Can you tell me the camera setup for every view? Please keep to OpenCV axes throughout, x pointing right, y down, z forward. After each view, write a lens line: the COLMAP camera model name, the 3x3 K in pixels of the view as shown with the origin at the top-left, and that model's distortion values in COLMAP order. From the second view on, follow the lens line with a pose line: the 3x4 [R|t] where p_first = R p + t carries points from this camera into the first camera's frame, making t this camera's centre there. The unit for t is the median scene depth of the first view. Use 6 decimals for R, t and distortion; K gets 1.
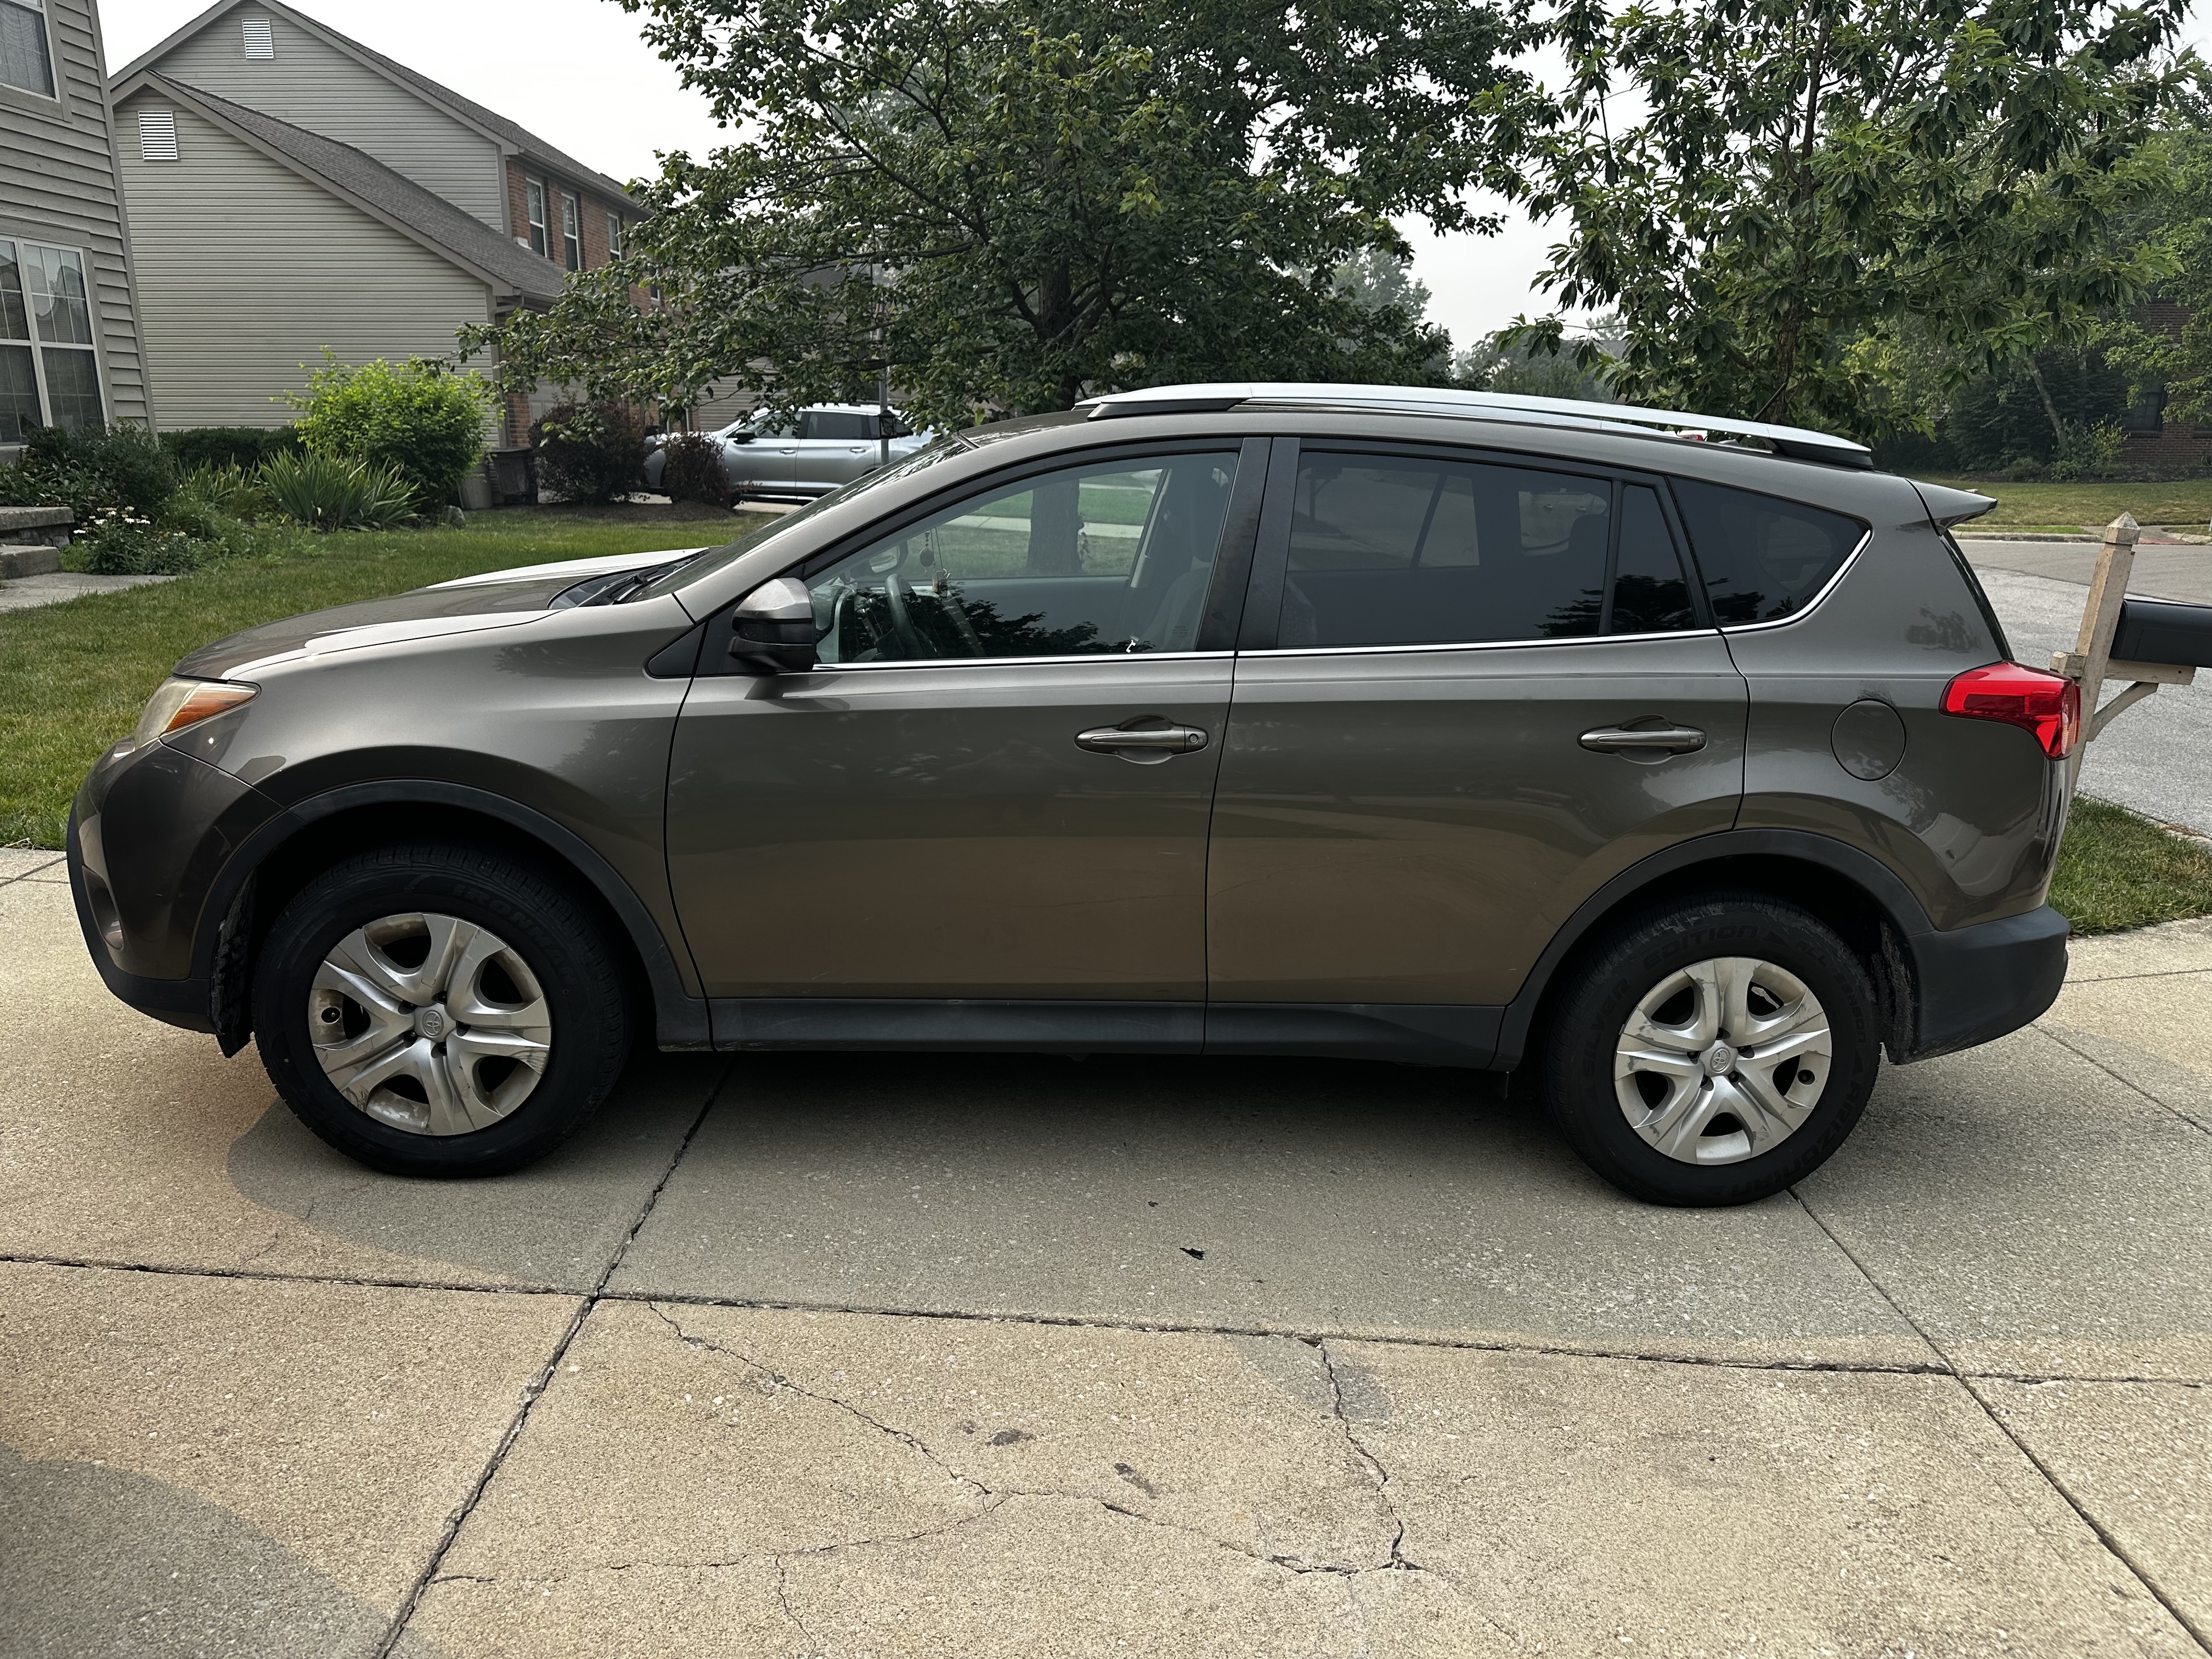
lens RADIAL K [[1556.0, 0, 1105.4], [0, 1556.0, 865.8], [0, 0, 1]] dist [-0.000273, -0.007985]
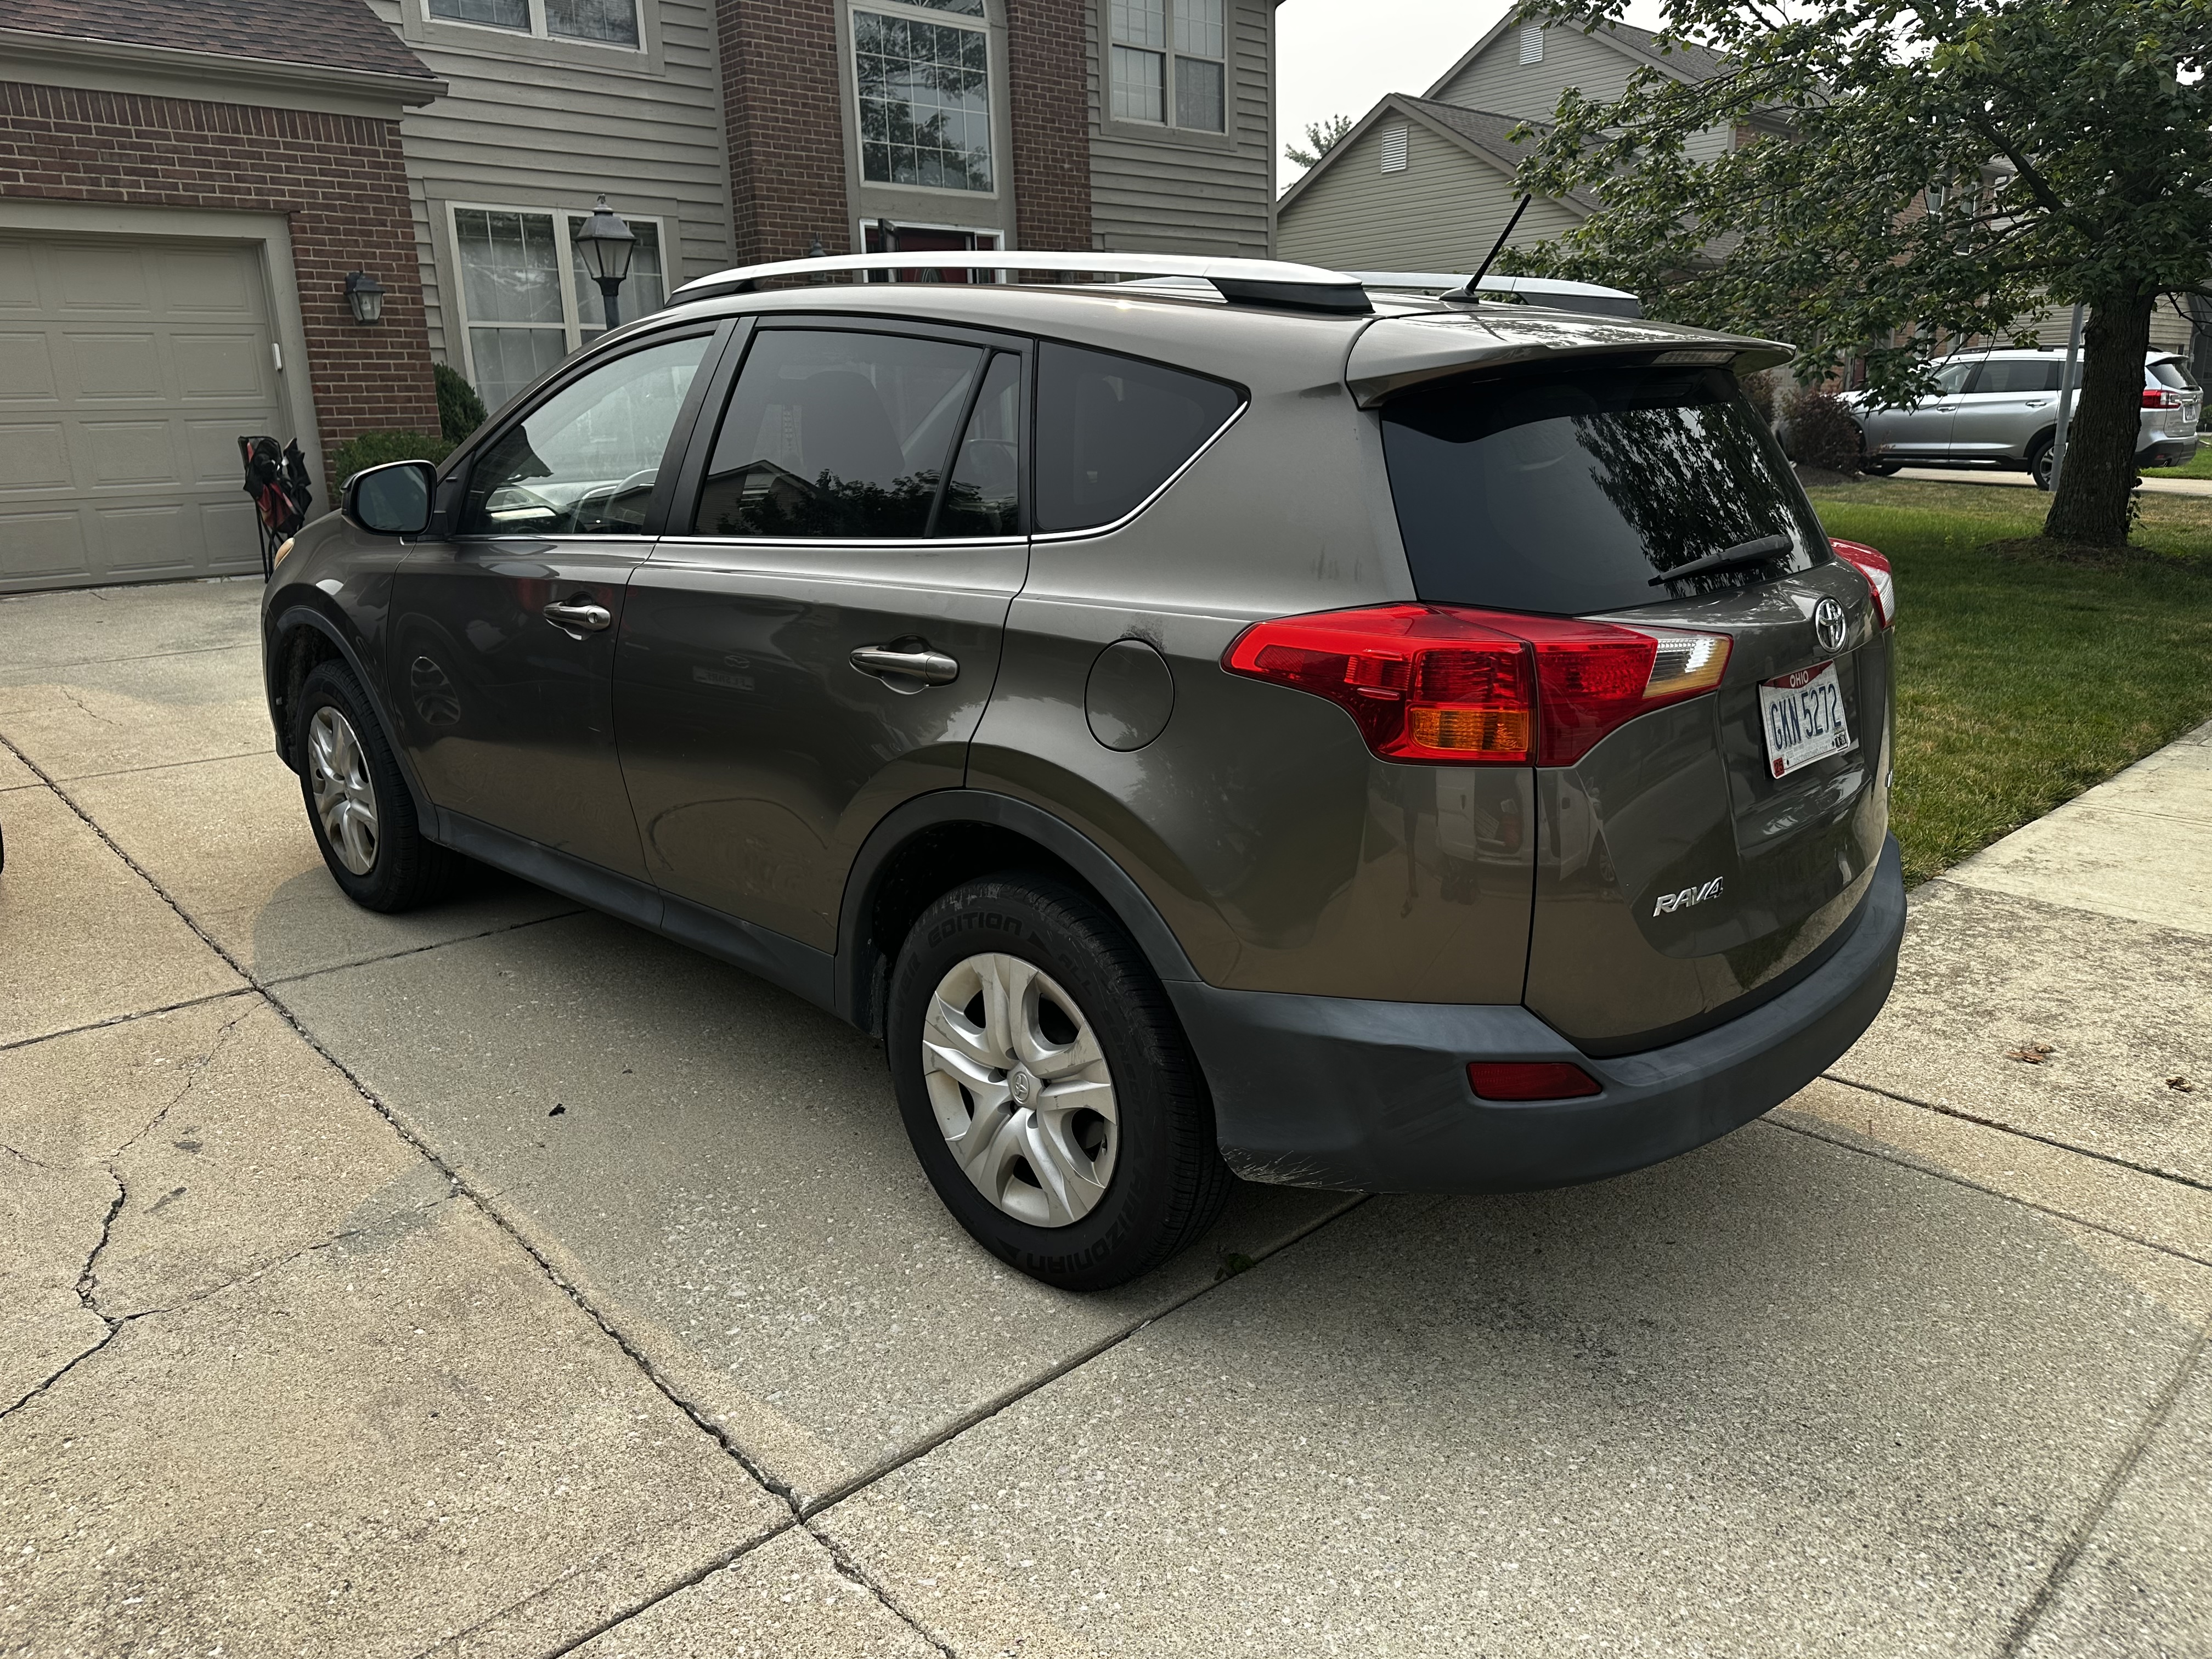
lens RADIAL K [[1550.8, 0, 1089.1], [0, 1550.8, 823.4], [0, 0, 1]] dist [0.023967, -0.012449]
pose [[0.687763, 0.160574, -0.707953, 0.980059], [-0.168876, 0.983864, 0.059095, -0.060475], [0.706019, 0.078913, 0.703783, 0.476258]]
